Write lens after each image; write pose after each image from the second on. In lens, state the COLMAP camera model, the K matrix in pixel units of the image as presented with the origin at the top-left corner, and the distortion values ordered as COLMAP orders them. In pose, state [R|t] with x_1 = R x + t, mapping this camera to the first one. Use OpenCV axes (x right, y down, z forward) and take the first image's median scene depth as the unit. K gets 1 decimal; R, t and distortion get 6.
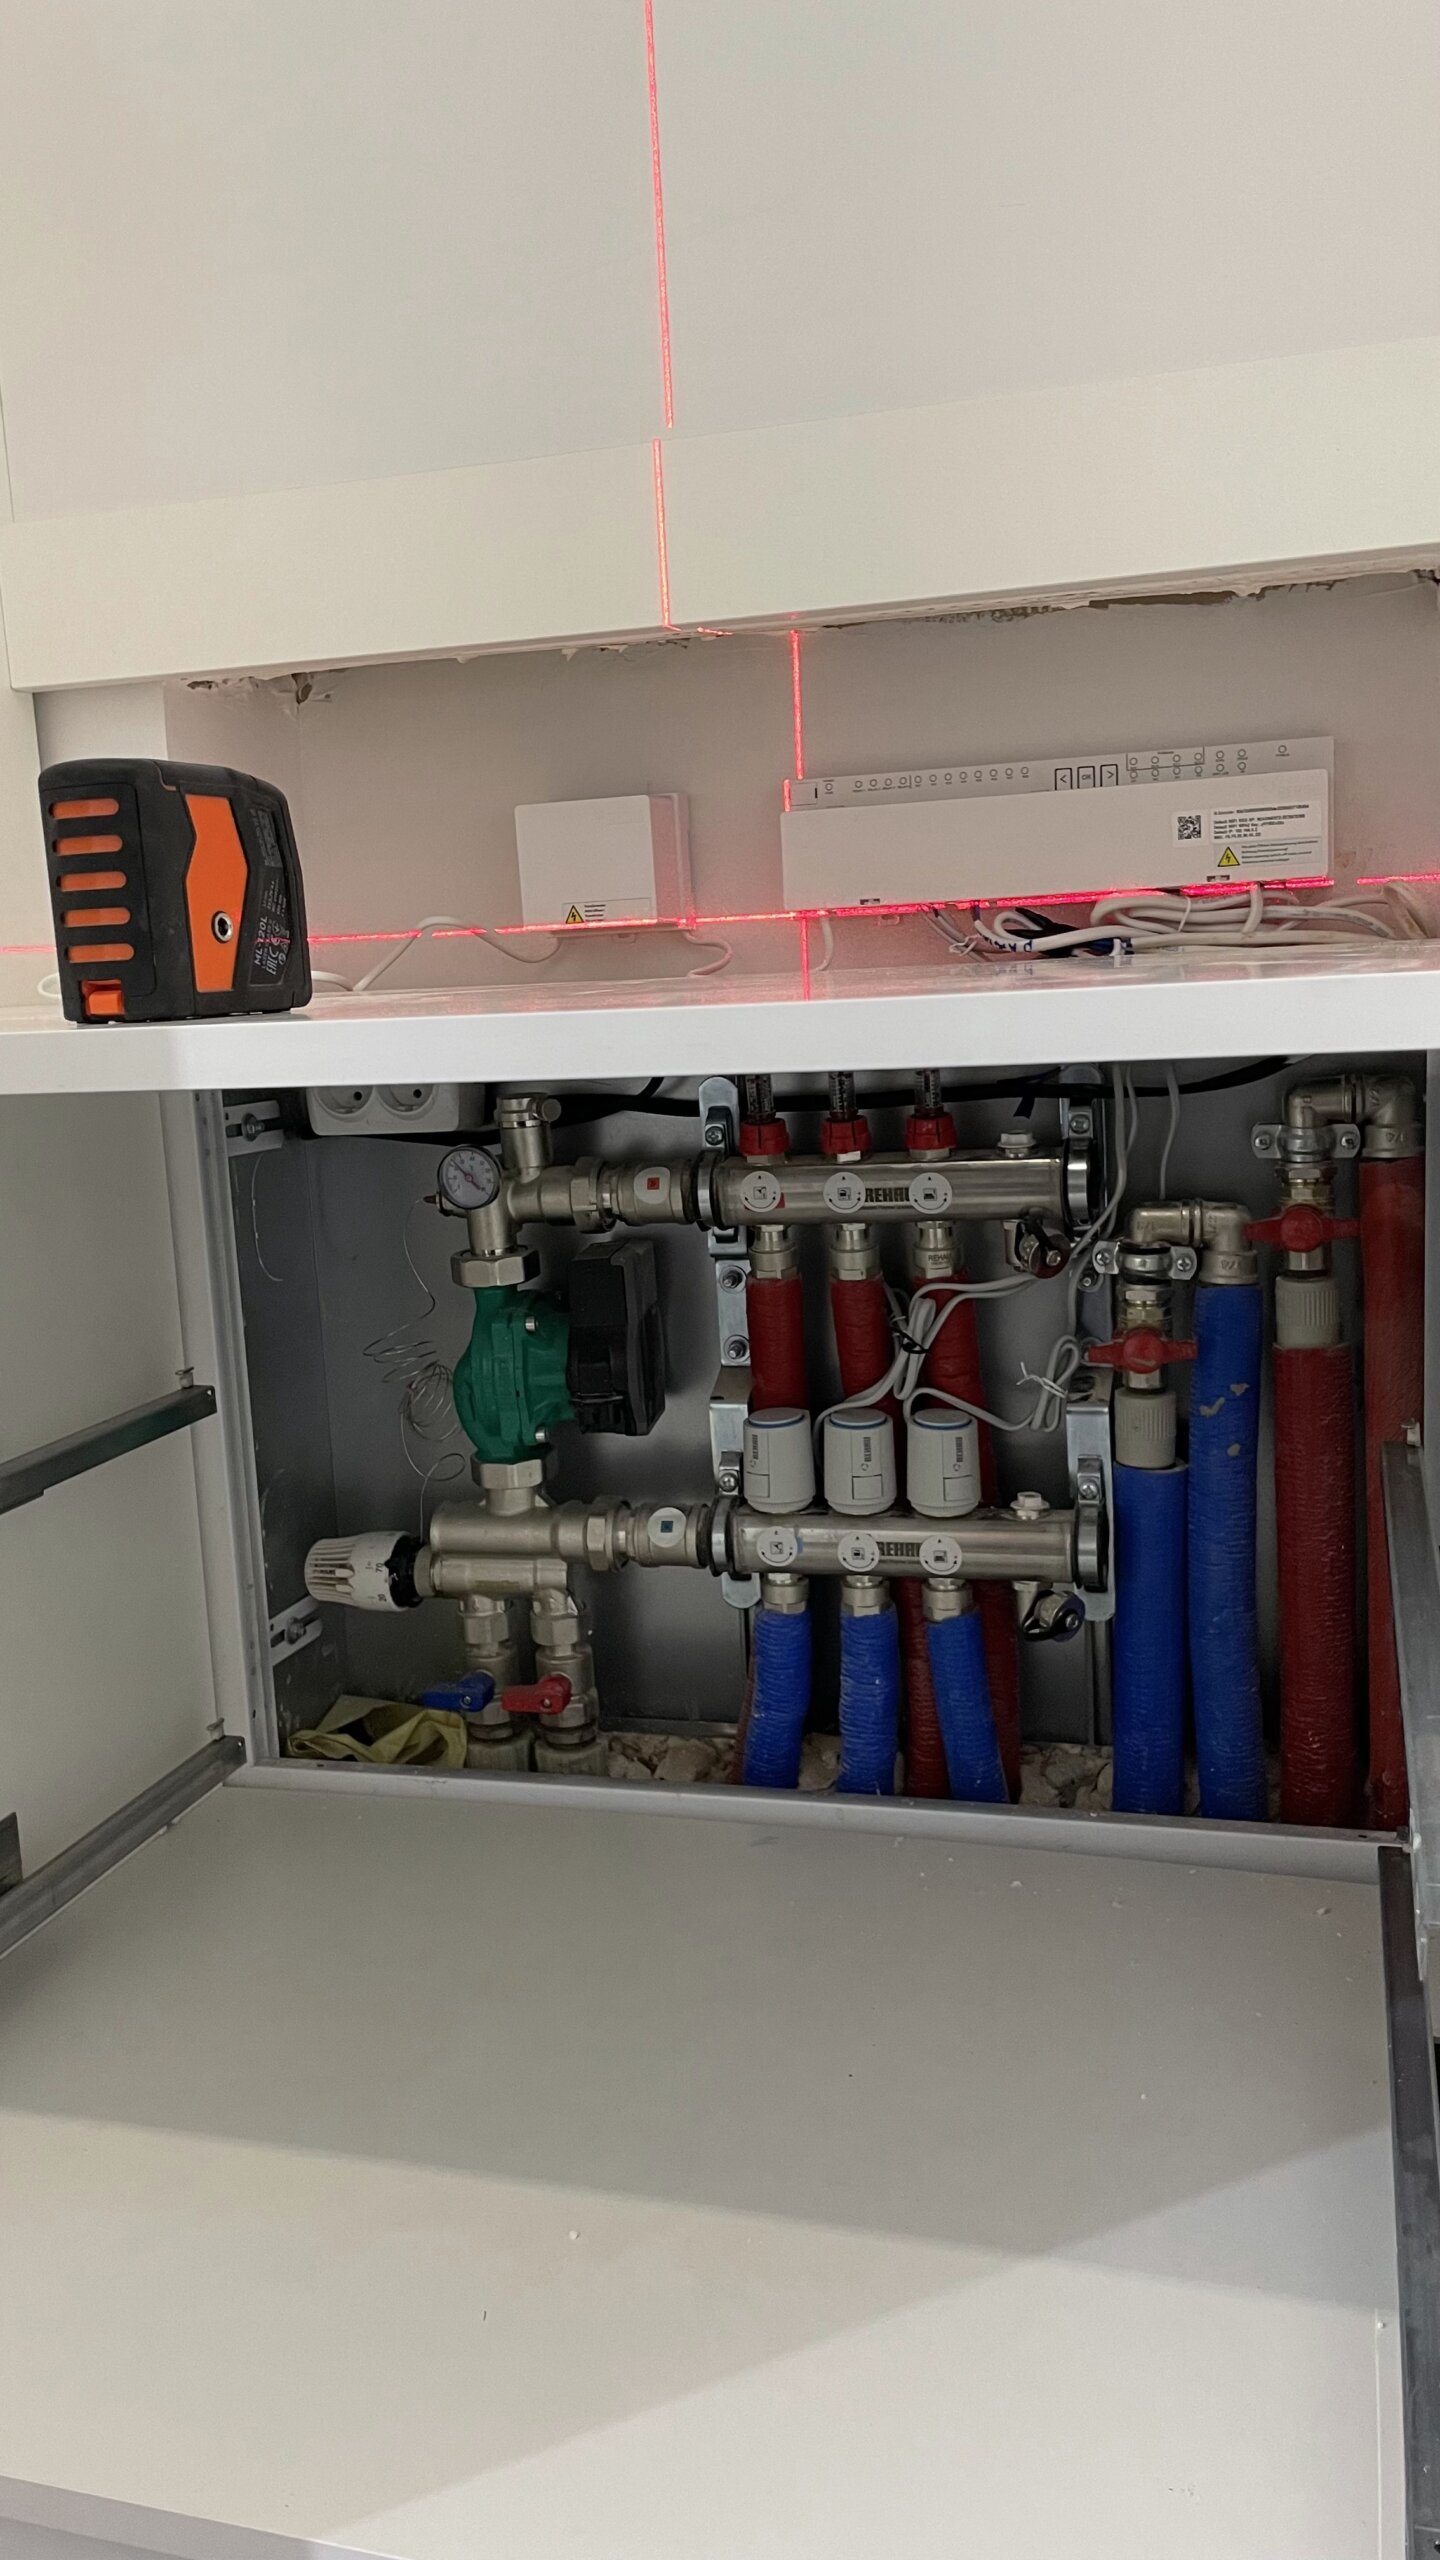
lens RADIAL K [[1962.7, 0, 720.0], [0, 1962.7, 1280.0], [0, 0, 1]] dist [0.009528, -0.003242]
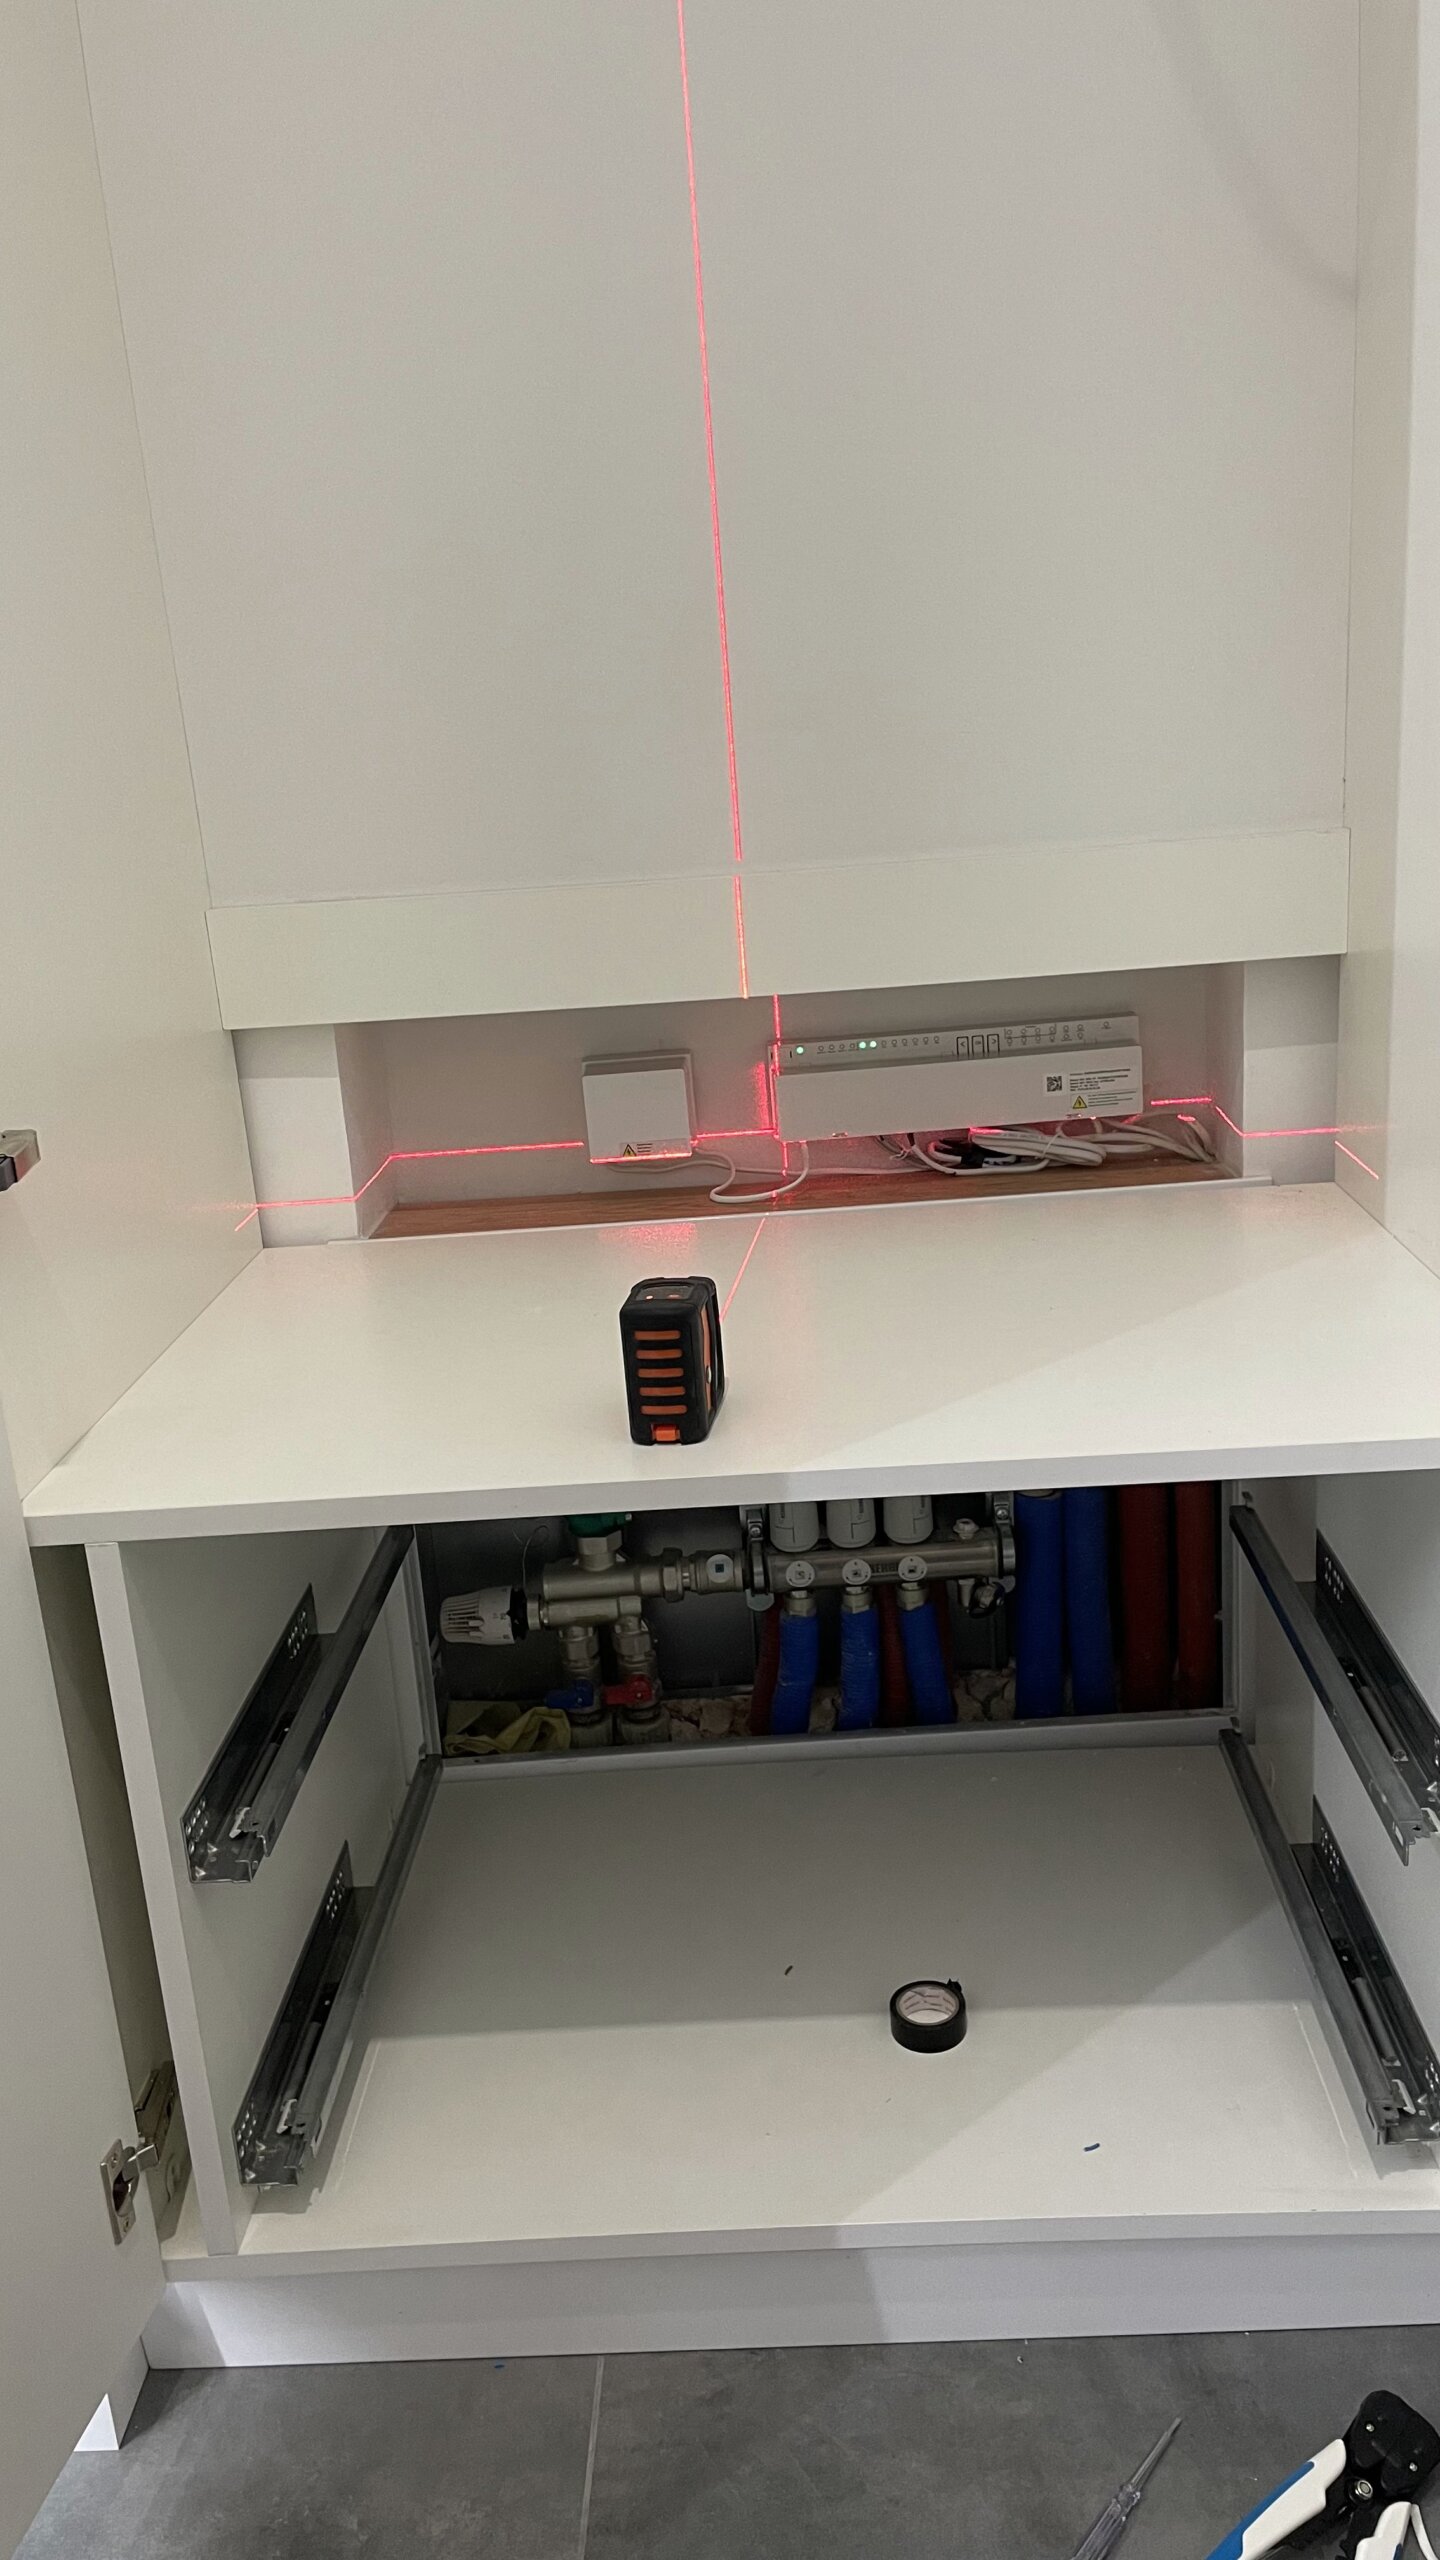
lens RADIAL K [[1936.2, 0, 720.0], [0, 1936.2, 1280.0], [0, 0, 1]] dist [0.004038, 0.001440]
pose [[0.966668, -0.096200, 0.237274, -0.341113], [0.070971, 0.991093, 0.112688, -0.242047], [-0.246001, -0.092093, 0.964885, -0.348733]]
